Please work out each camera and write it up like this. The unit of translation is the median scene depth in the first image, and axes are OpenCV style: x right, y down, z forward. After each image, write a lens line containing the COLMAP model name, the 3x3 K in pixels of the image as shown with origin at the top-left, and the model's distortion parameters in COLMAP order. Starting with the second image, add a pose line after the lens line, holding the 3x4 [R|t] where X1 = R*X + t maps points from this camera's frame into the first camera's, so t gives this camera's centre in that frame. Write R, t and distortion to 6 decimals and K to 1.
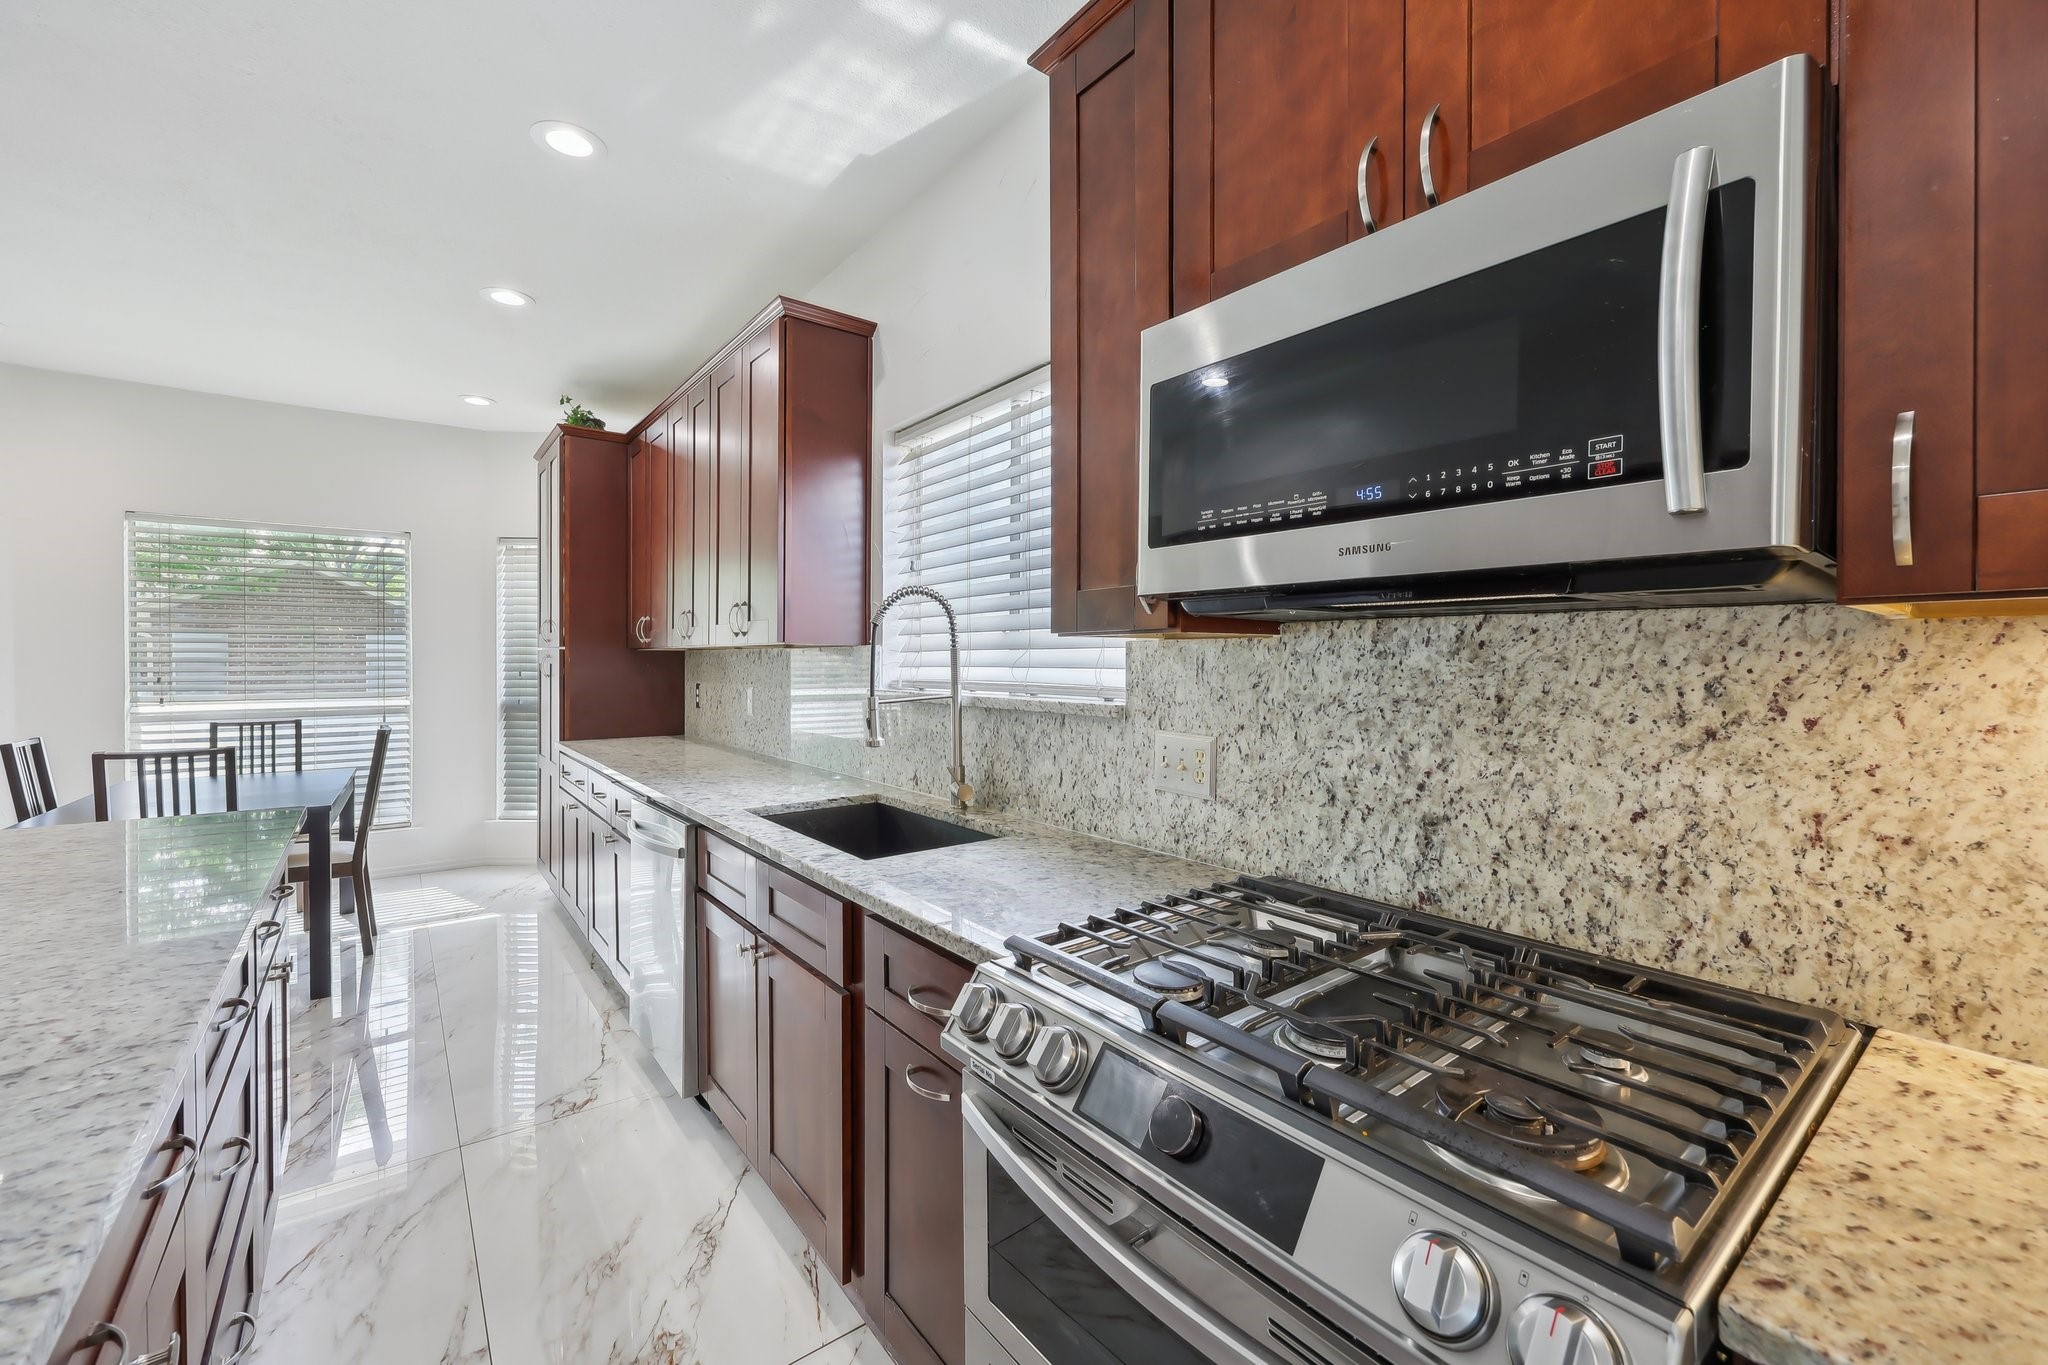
lens RADIAL K [[833.4, 0, 1031.3], [0, 833.4, 673.7], [0, 0, 1]] dist [0.003579, 0.000298]
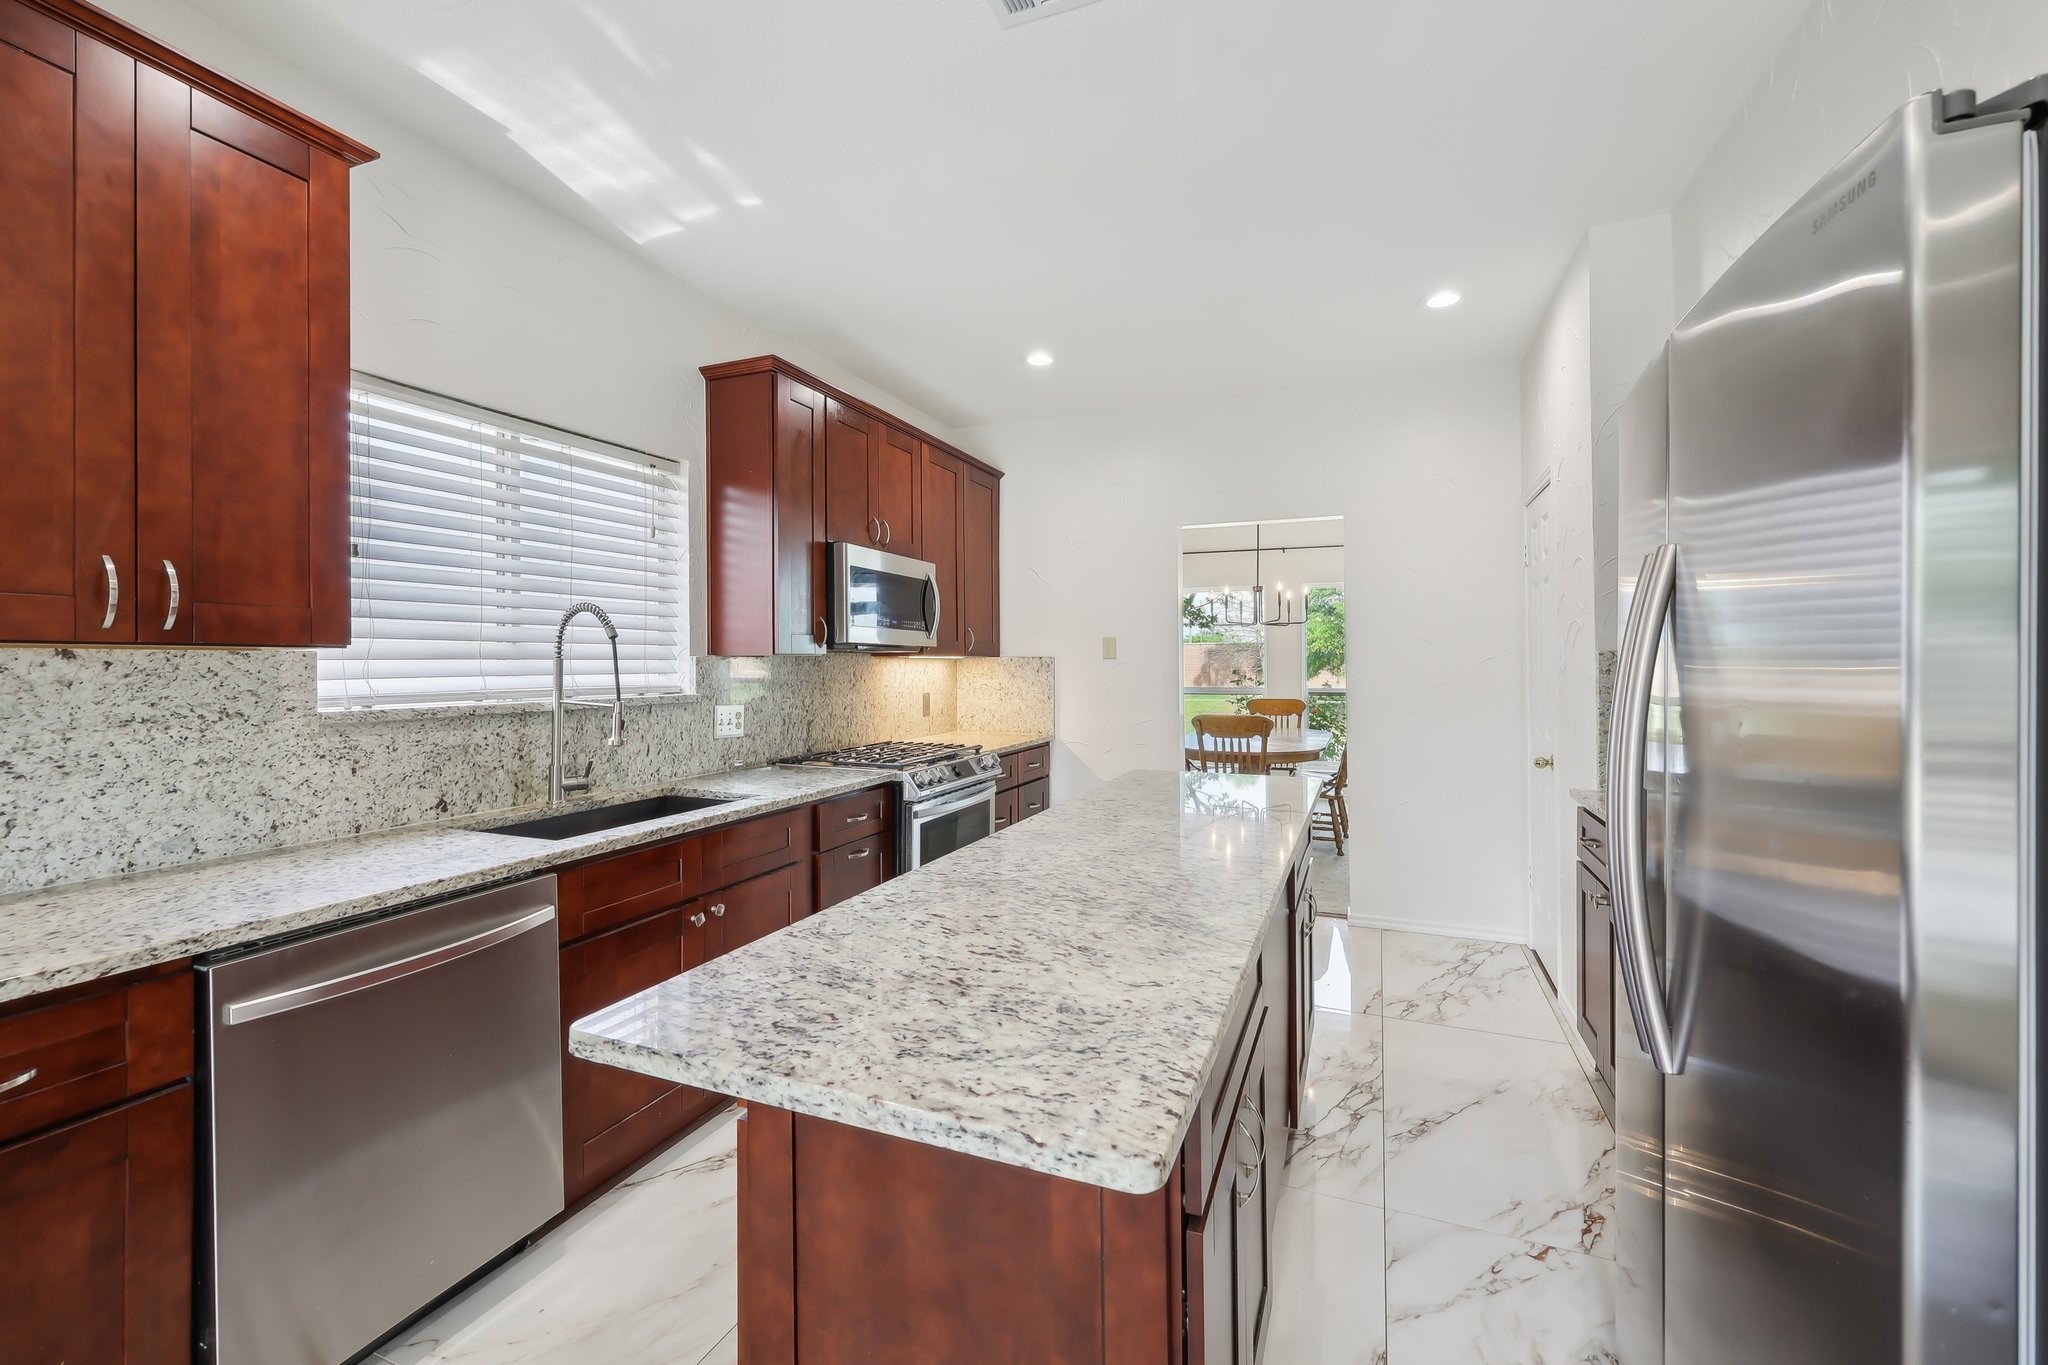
lens RADIAL K [[833.4, 0, 1024.2], [0, 833.4, 667.4], [0, 0, 1]] dist [0.003579, 0.000298]
pose [[-0.495725, -0.003431, 0.868473, -1.591275], [0.017164, 0.999758, 0.013747, -0.027096], [-0.868310, 0.021722, -0.495546, 1.184480]]
